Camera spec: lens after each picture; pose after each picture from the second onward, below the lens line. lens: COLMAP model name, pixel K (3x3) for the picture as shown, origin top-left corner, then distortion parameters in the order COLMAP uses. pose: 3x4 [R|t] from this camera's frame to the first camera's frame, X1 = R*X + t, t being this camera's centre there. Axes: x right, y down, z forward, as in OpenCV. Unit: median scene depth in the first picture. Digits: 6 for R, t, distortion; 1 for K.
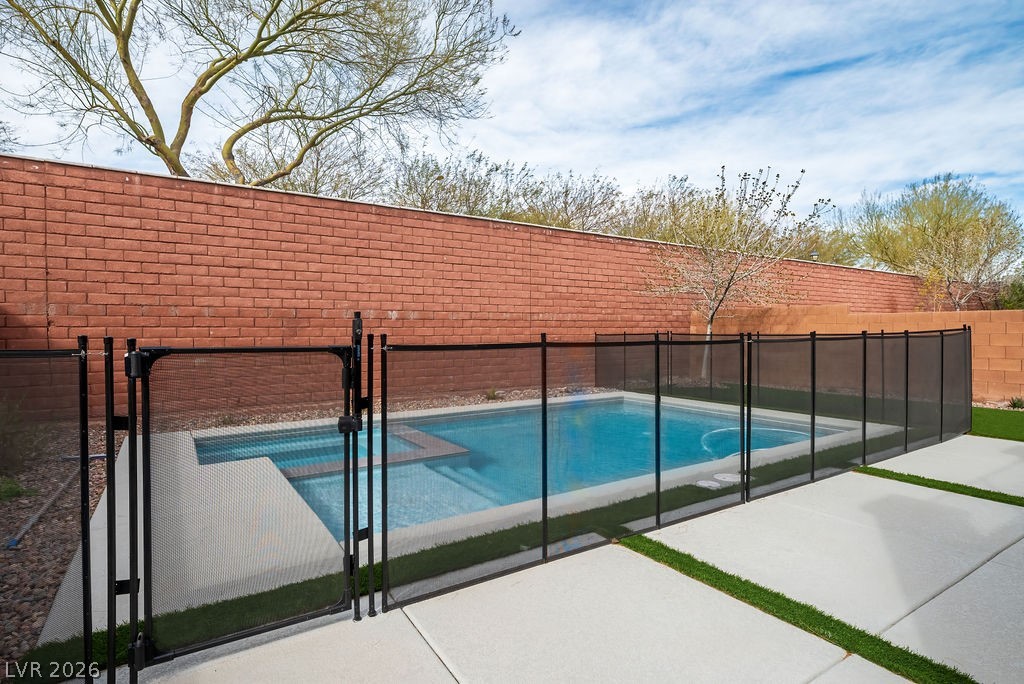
lens RADIAL K [[537.2, 0, 506.7], [0, 537.2, 341.8], [0, 0, 1]] dist [0.002057, -0.001324]
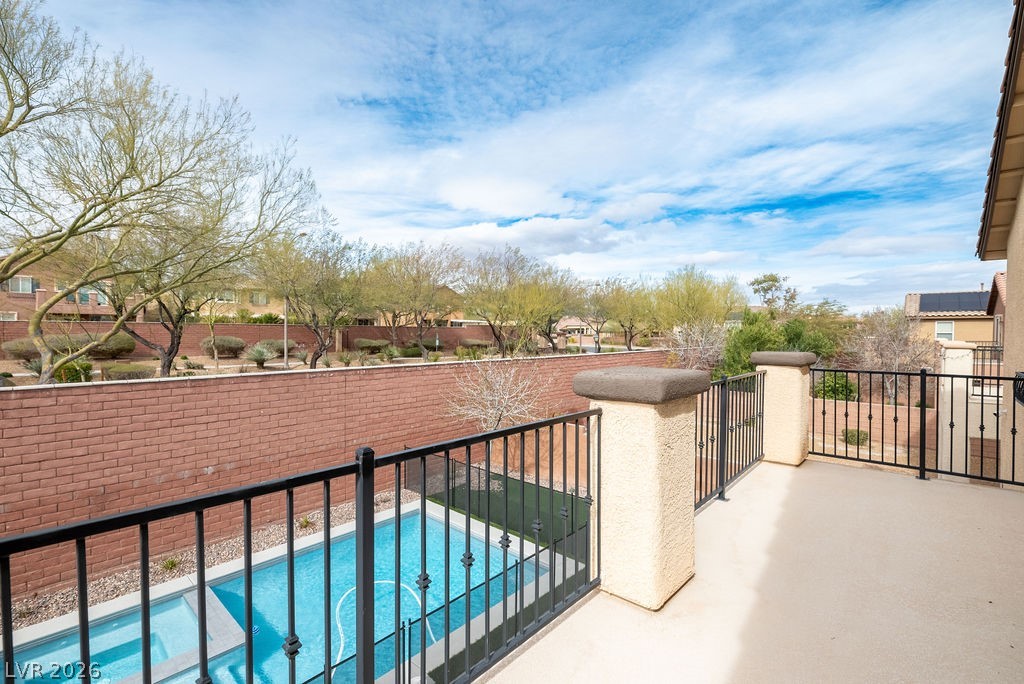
lens RADIAL K [[473.4, 0, 516.1], [0, 473.4, 337.4], [0, 0, 1]] dist [0.001677, -0.000756]
pose [[0.967181, 0.003729, 0.254059, 0.170844], [-0.005985, 0.999949, 0.008110, -0.351222], [-0.254016, -0.009364, 0.967155, -0.157992]]
